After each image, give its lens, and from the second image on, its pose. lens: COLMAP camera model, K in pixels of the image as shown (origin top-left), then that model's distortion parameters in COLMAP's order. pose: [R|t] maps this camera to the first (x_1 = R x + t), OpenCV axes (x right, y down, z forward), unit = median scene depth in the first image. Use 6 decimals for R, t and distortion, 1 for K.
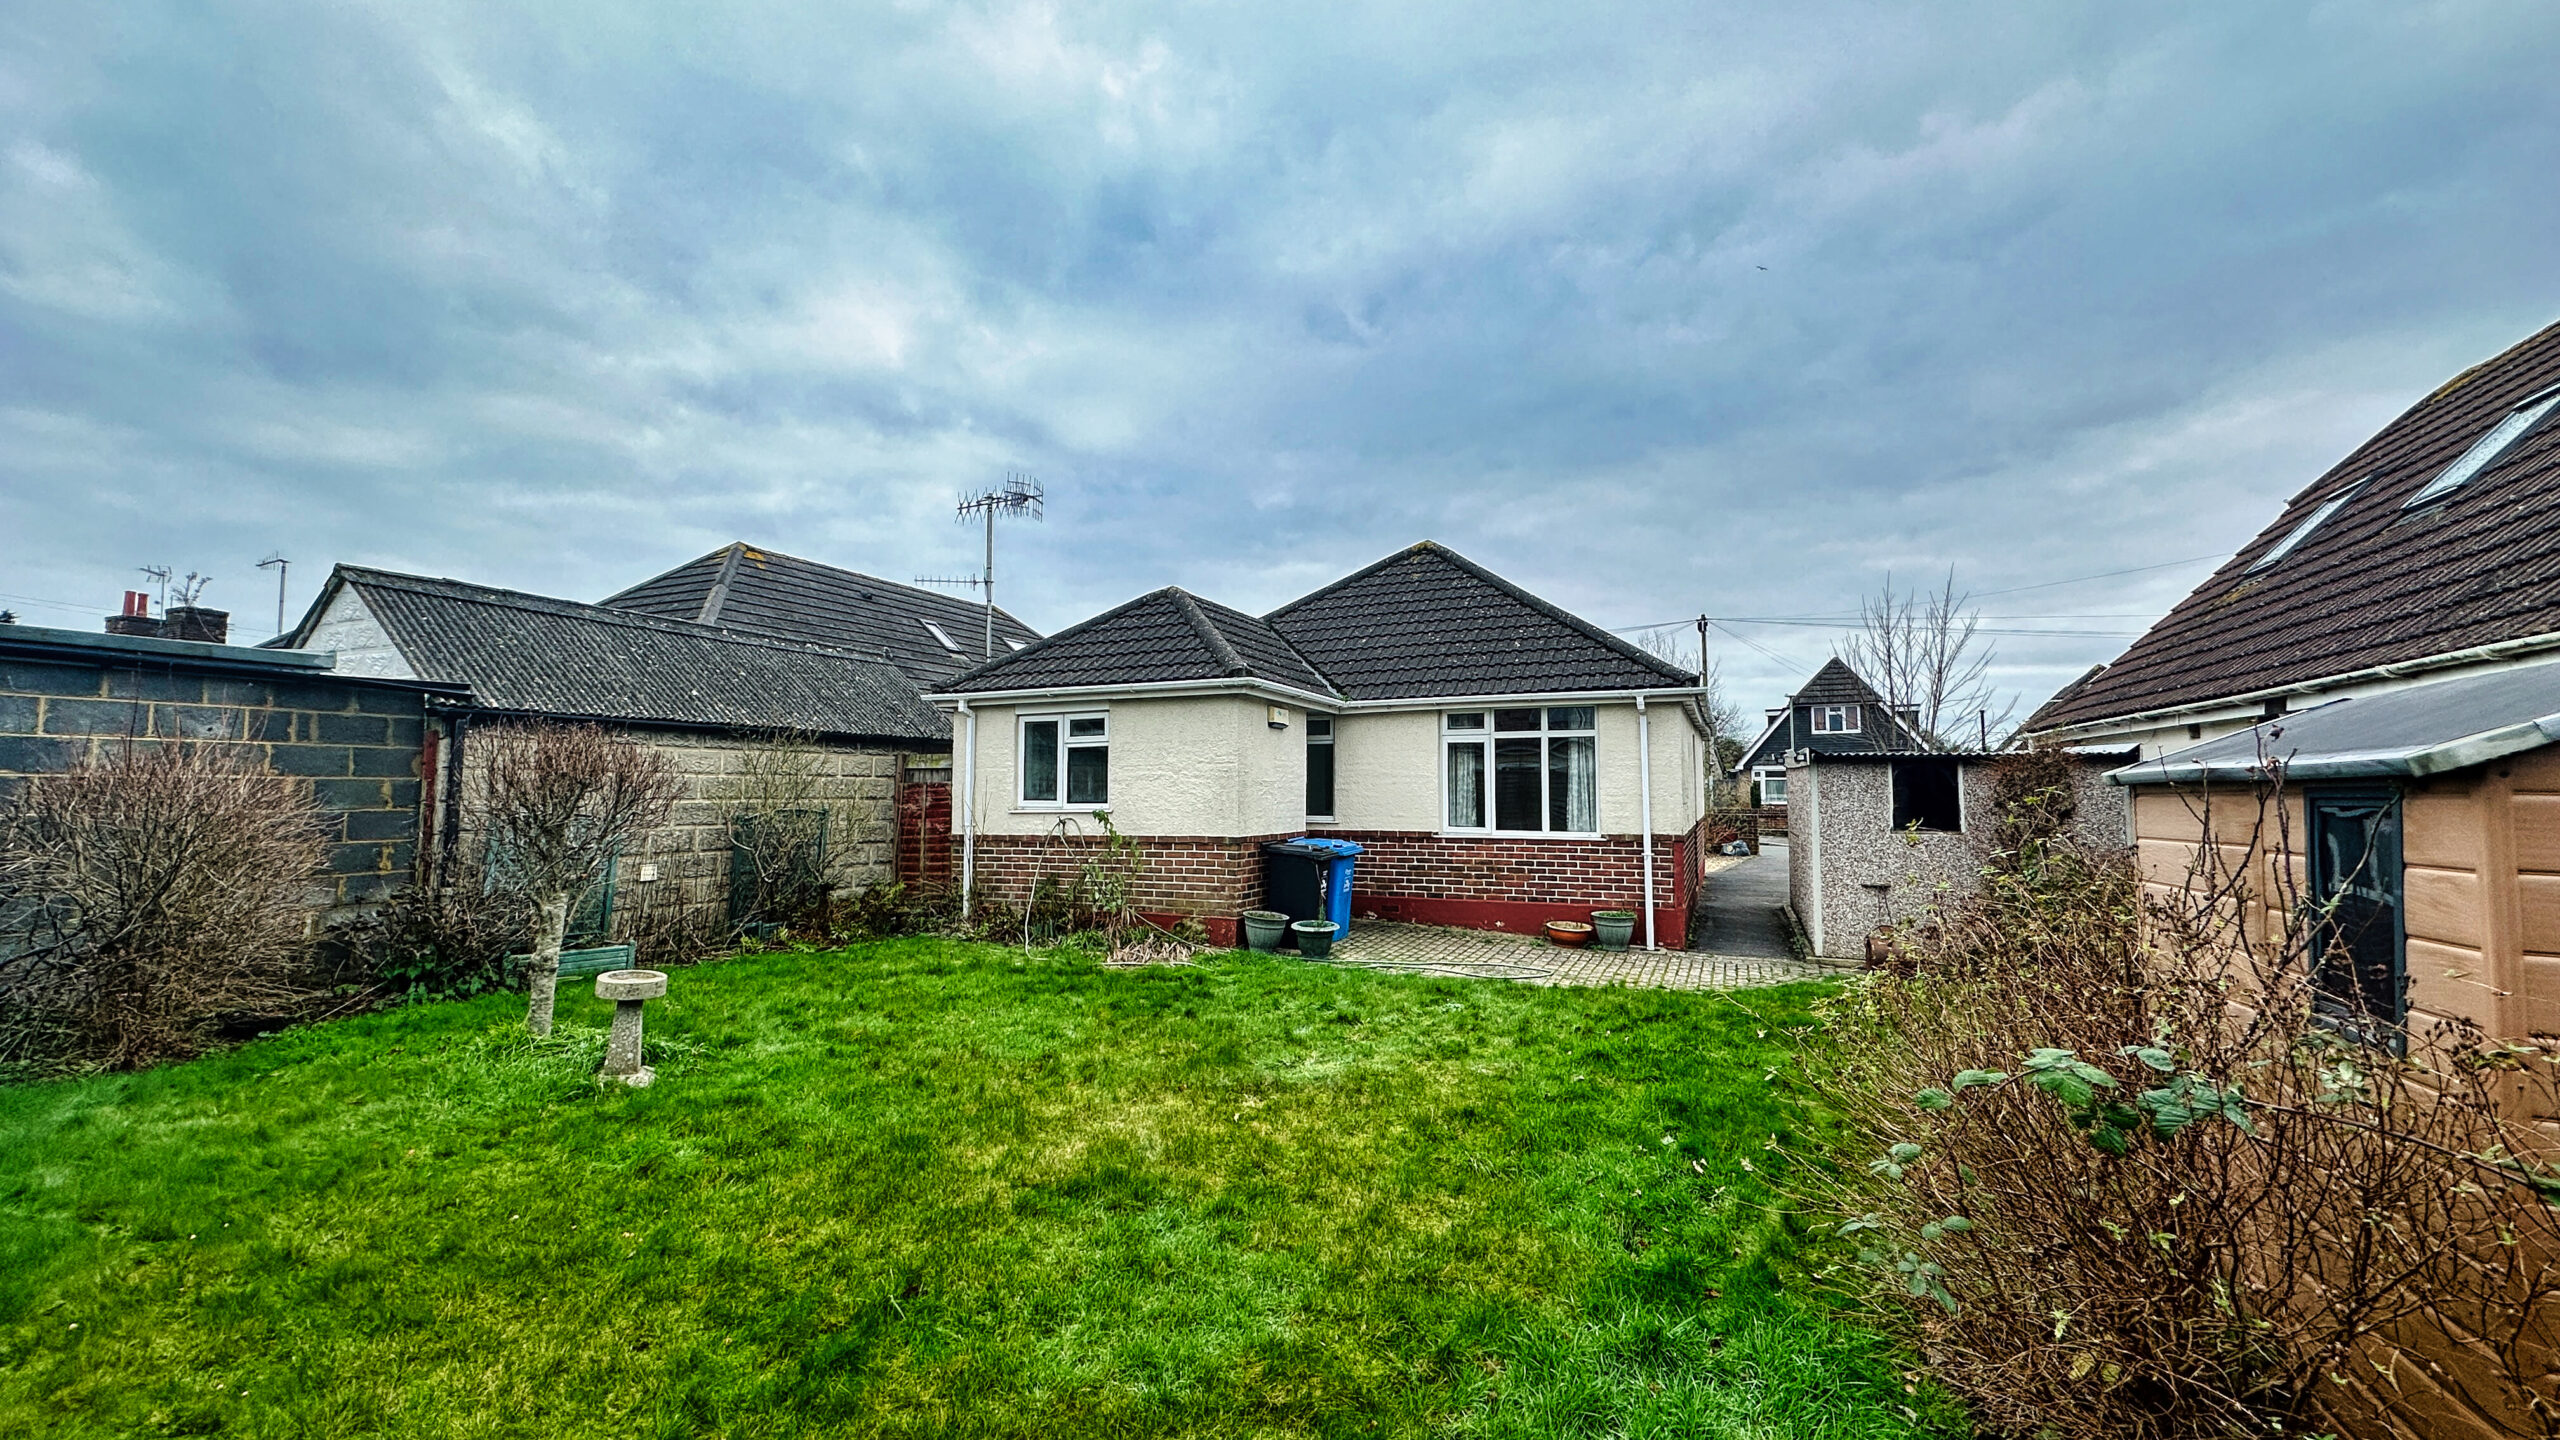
lens RADIAL K [[1018.8, 0, 1280.0], [0, 1018.8, 720.0], [0, 0, 1]] dist [-0.000089, 0.000041]
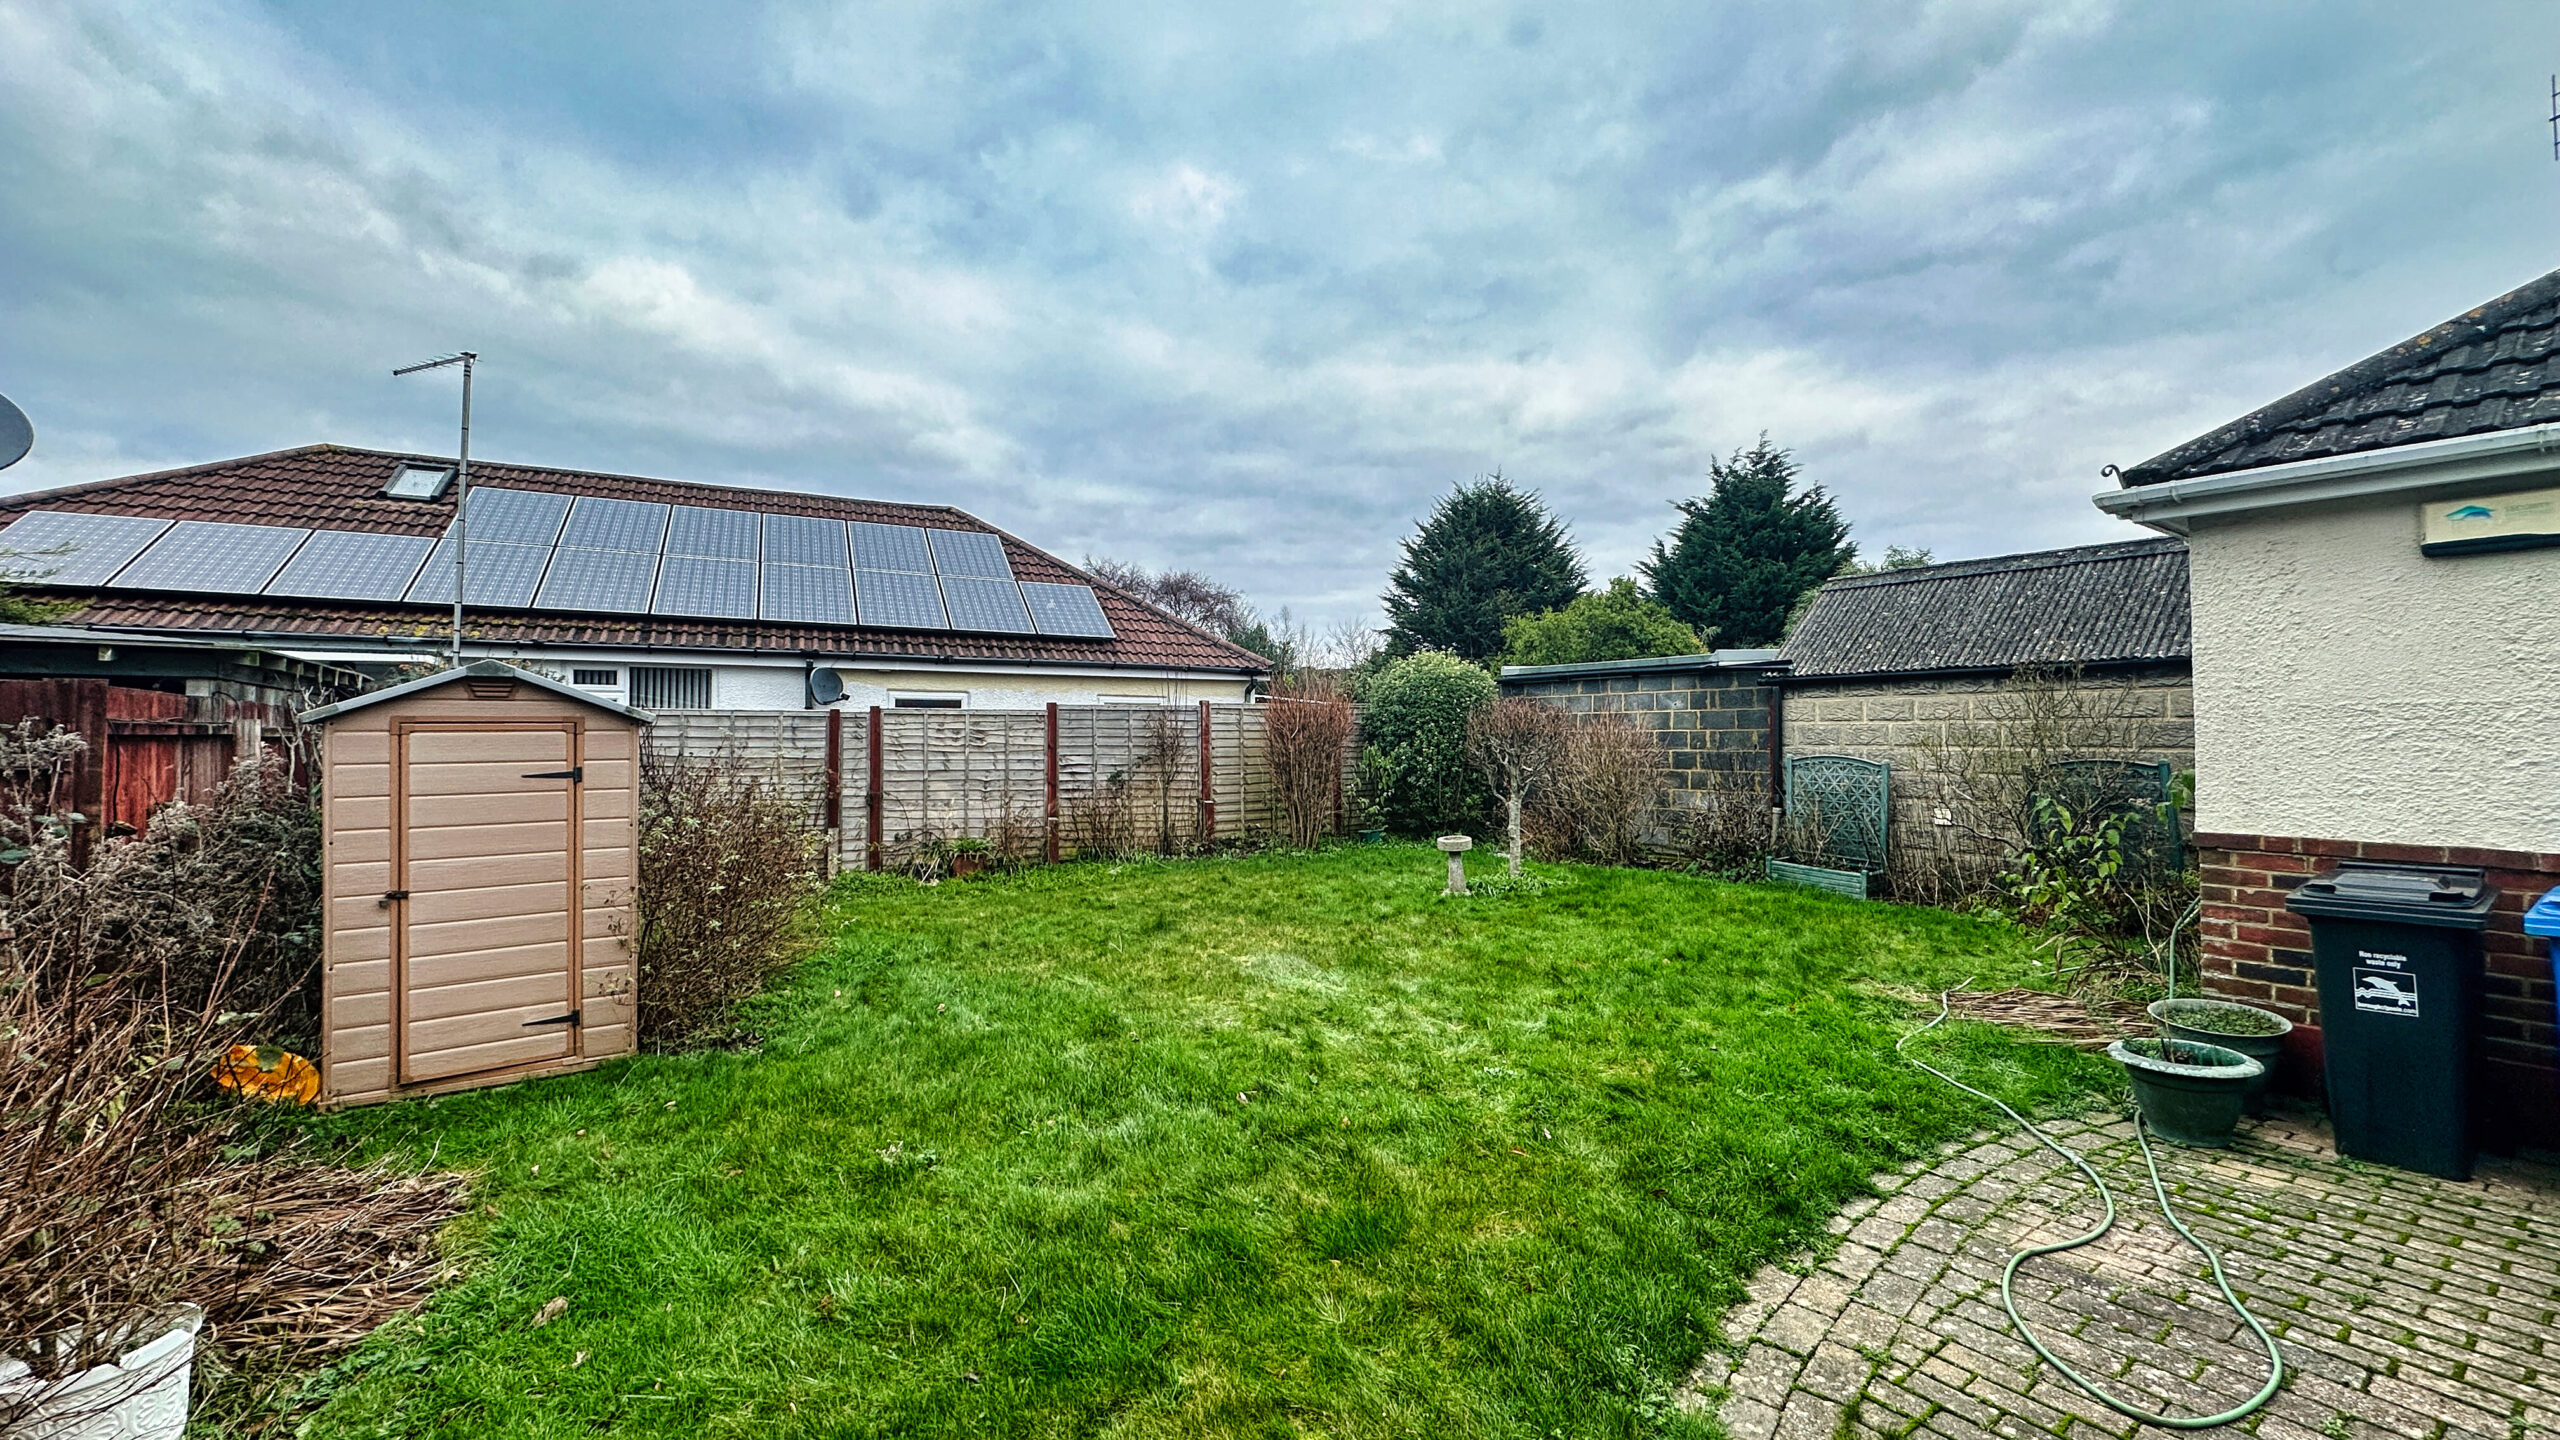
lens RADIAL K [[1018.8, 0, 1280.0], [0, 1018.8, 720.0], [0, 0, 1]] dist [-0.000089, 0.000041]
pose [[-0.506098, -0.019419, -0.862257, 0.757363], [0.061577, 0.996382, -0.058582, 0.088709], [0.860275, -0.082744, -0.503071, 1.174432]]
